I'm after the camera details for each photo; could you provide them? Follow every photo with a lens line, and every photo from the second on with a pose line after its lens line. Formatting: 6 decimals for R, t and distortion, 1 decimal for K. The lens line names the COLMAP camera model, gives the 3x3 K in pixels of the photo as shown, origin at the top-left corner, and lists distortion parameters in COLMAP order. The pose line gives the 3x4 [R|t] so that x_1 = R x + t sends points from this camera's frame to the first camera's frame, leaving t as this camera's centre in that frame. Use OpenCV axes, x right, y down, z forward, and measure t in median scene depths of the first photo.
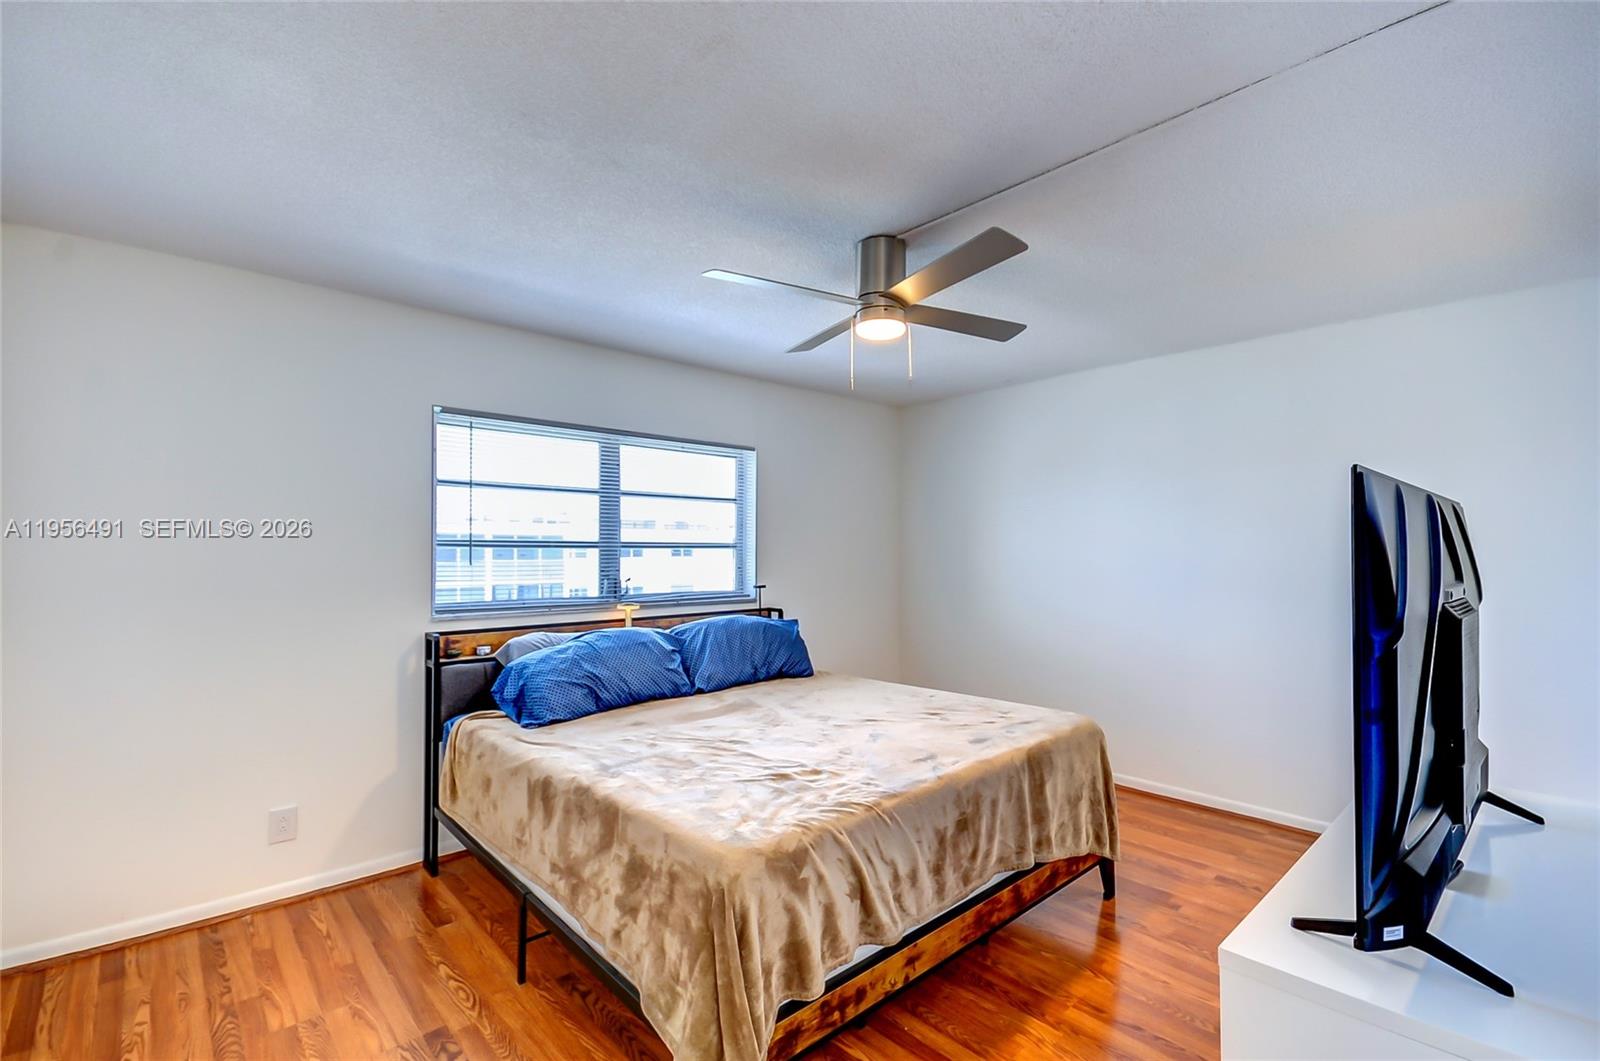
lens RADIAL K [[713.3, 0, 802.3], [0, 713.3, 534.3], [0, 0, 1]] dist [0.002843, -0.003935]
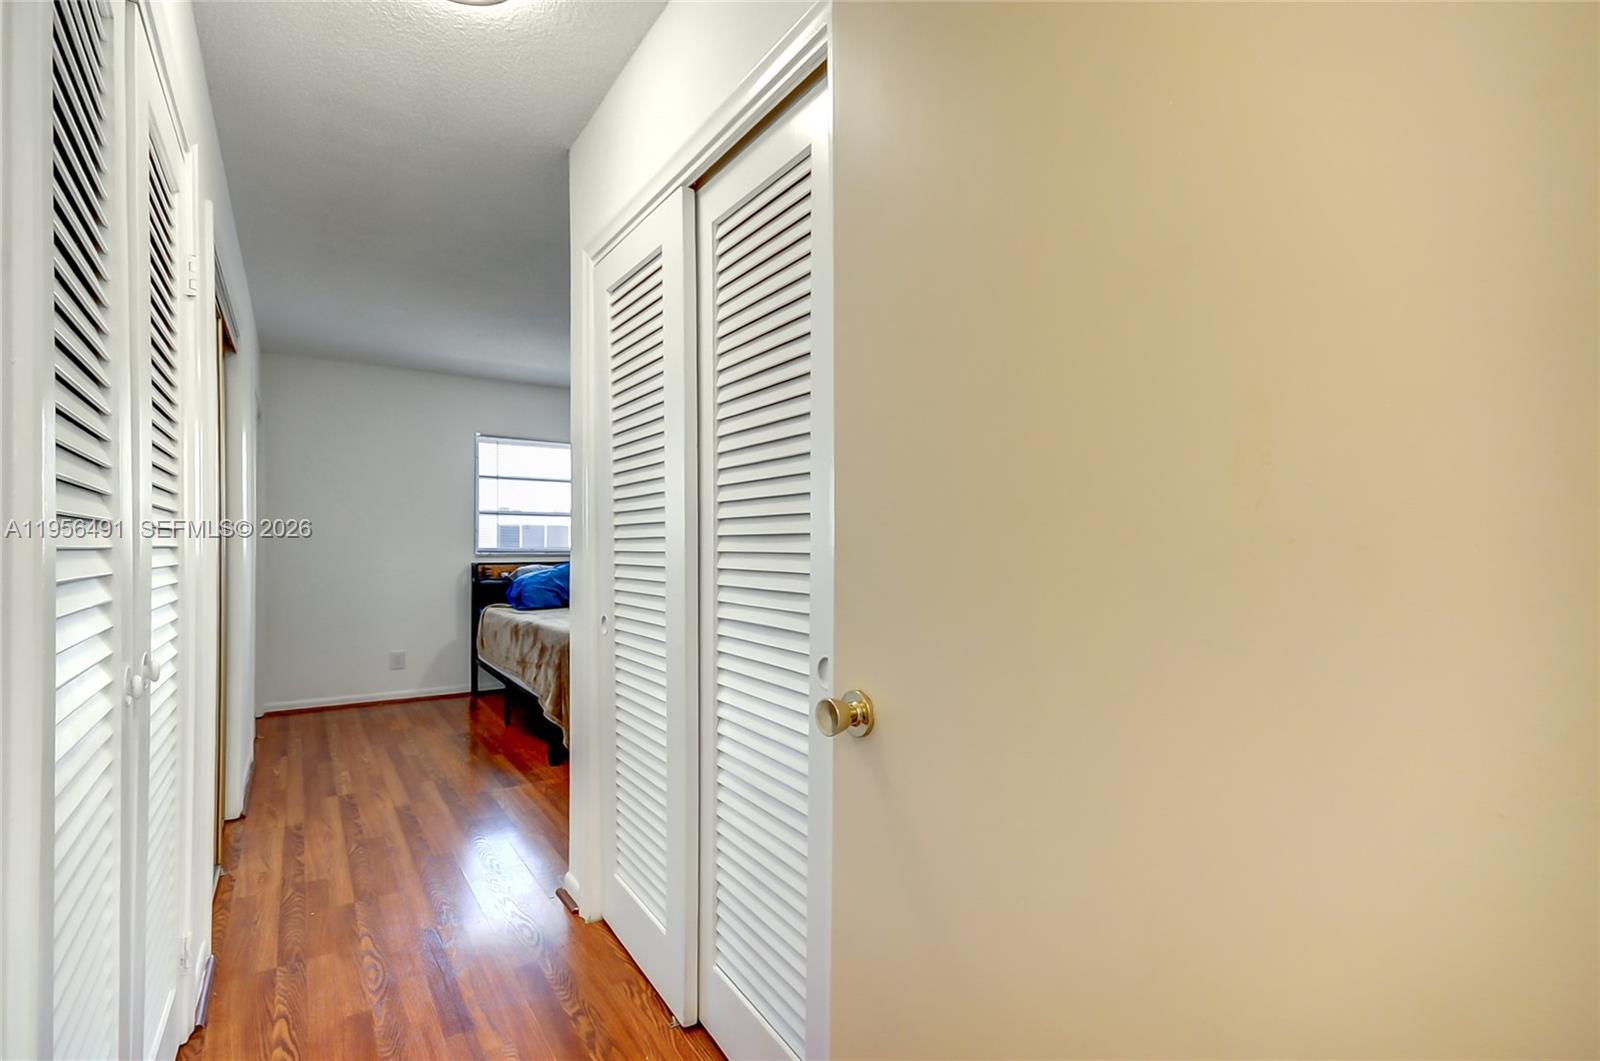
lens RADIAL K [[726.6, 0, 800.3], [0, 726.6, 540.4], [0, 0, 1]] dist [0.000519, -0.000691]
pose [[0.992020, 0.000425, -0.126082, 0.560779], [0.001867, 0.999835, 0.018060, 0.058934], [0.126069, -0.018152, 0.991855, -0.751547]]
